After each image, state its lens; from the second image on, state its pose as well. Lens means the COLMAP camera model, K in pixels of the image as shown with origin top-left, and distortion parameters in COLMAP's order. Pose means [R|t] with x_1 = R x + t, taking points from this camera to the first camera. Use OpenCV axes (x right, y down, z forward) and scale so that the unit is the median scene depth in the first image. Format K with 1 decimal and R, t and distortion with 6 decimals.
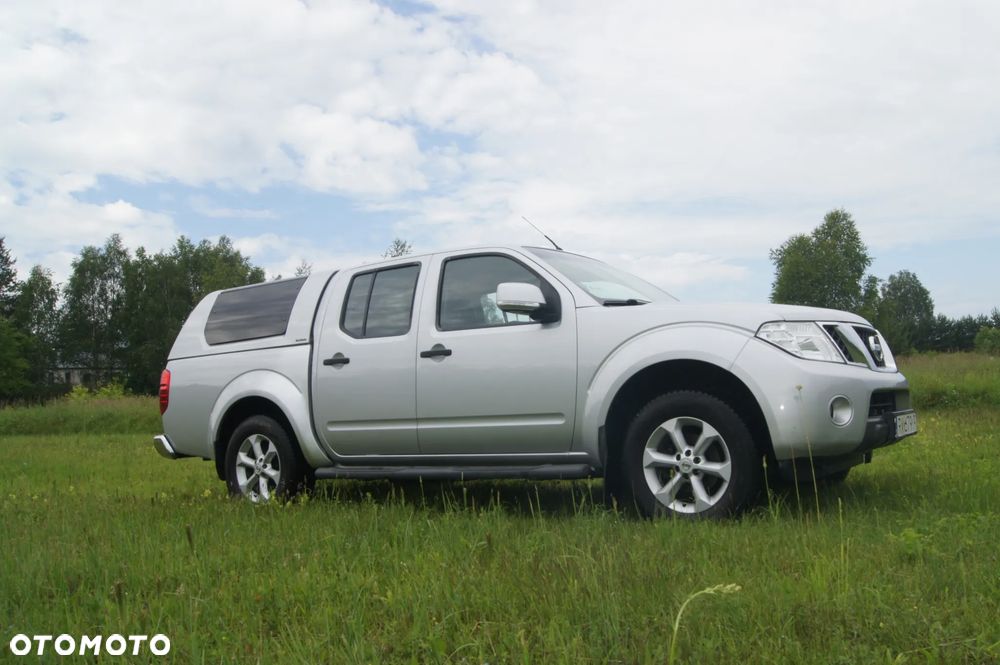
lens RADIAL K [[875.0, 0, 518.8], [0, 875.0, 322.0], [0, 0, 1]] dist [-0.067454, 0.007062]
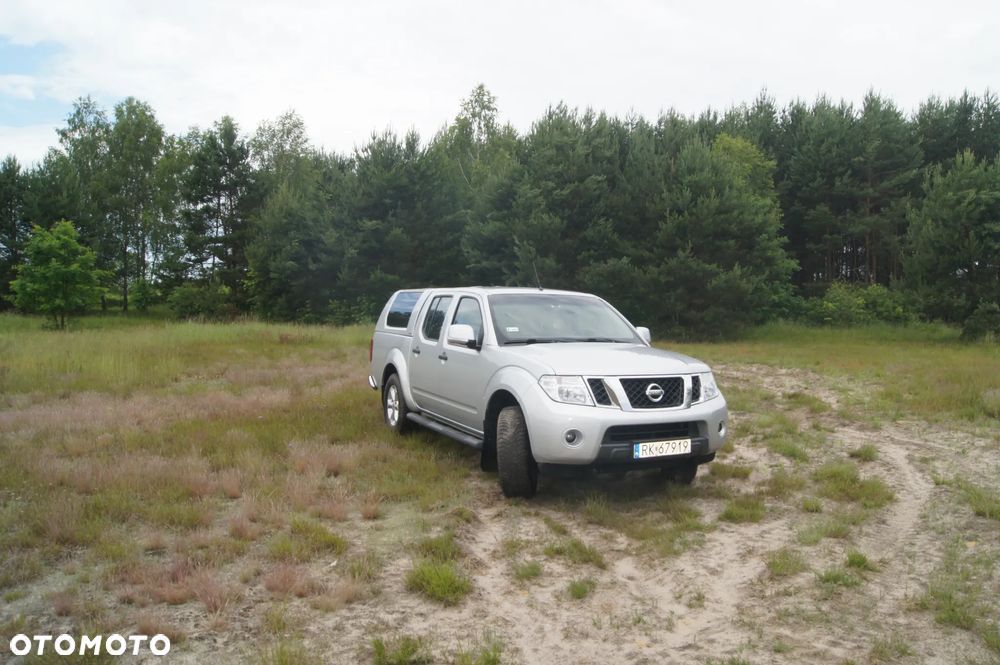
lens RADIAL K [[757.4, 0, 531.9], [0, 757.4, 314.2], [0, 0, 1]] dist [-0.079230, -0.000604]
pose [[0.877035, 0.060668, -0.476581, 0.725750], [-0.002423, 0.992541, 0.121890, -0.219324], [0.480420, -0.105747, 0.870640, -0.148185]]
